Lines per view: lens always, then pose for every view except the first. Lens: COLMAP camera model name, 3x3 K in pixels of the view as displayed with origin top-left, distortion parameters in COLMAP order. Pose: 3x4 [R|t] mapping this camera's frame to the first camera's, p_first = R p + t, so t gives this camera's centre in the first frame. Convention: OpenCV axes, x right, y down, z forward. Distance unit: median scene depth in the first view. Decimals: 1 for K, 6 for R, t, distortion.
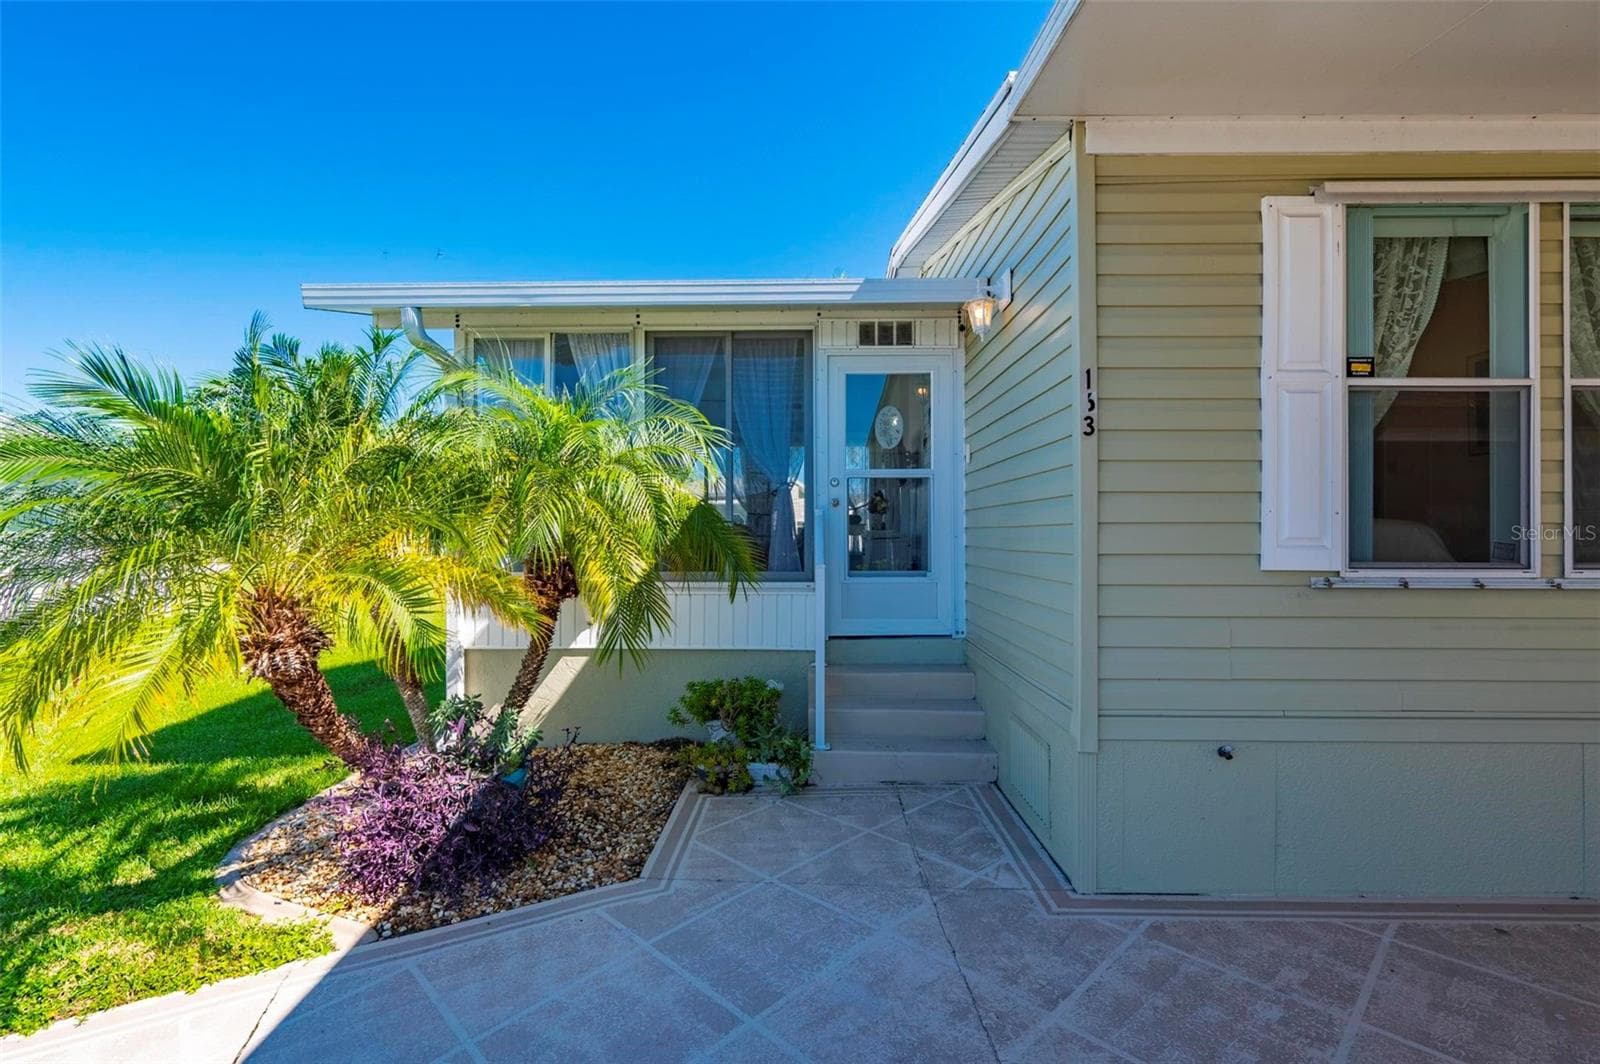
lens RADIAL K [[710.2, 0, 800.0], [0, 710.2, 532.0], [0, 0, 1]] dist [0.000951, 0.000276]
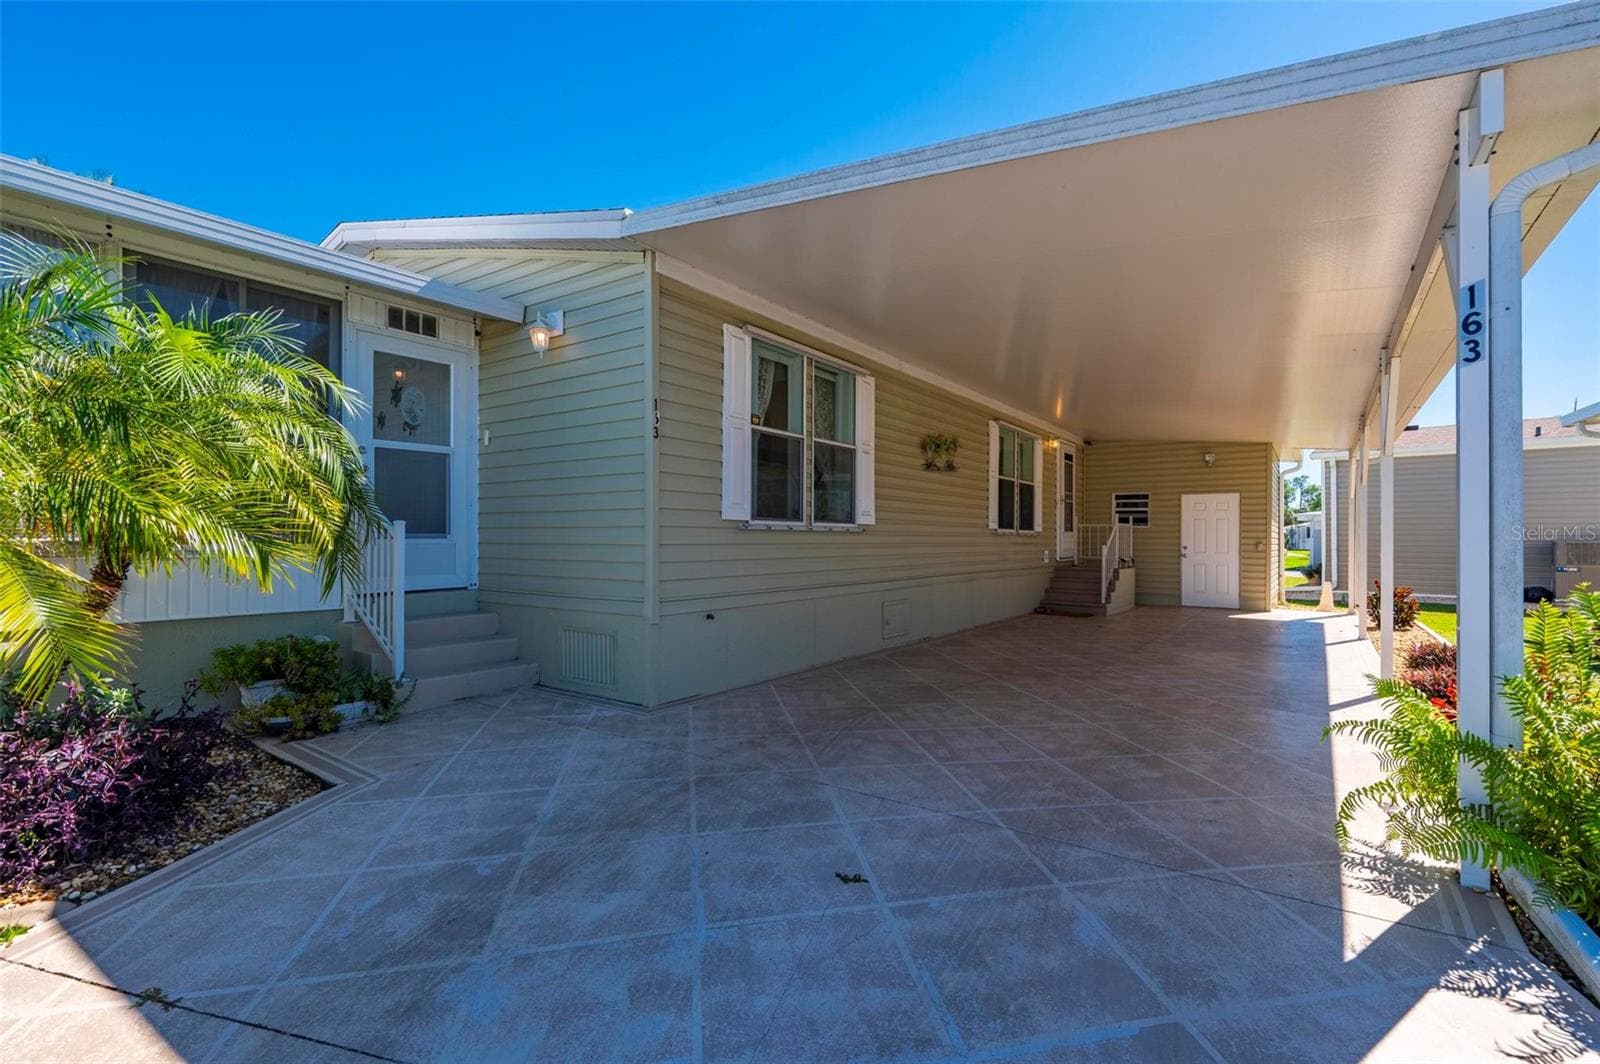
lens RADIAL K [[710.2, 0, 800.0], [0, 710.2, 532.0], [0, 0, 1]] dist [0.000951, 0.000276]
pose [[0.576020, 0.006979, 0.817406, -0.768040], [-0.007256, 0.999968, -0.003425, 0.090668], [-0.817404, -0.003958, 0.576052, -0.257647]]
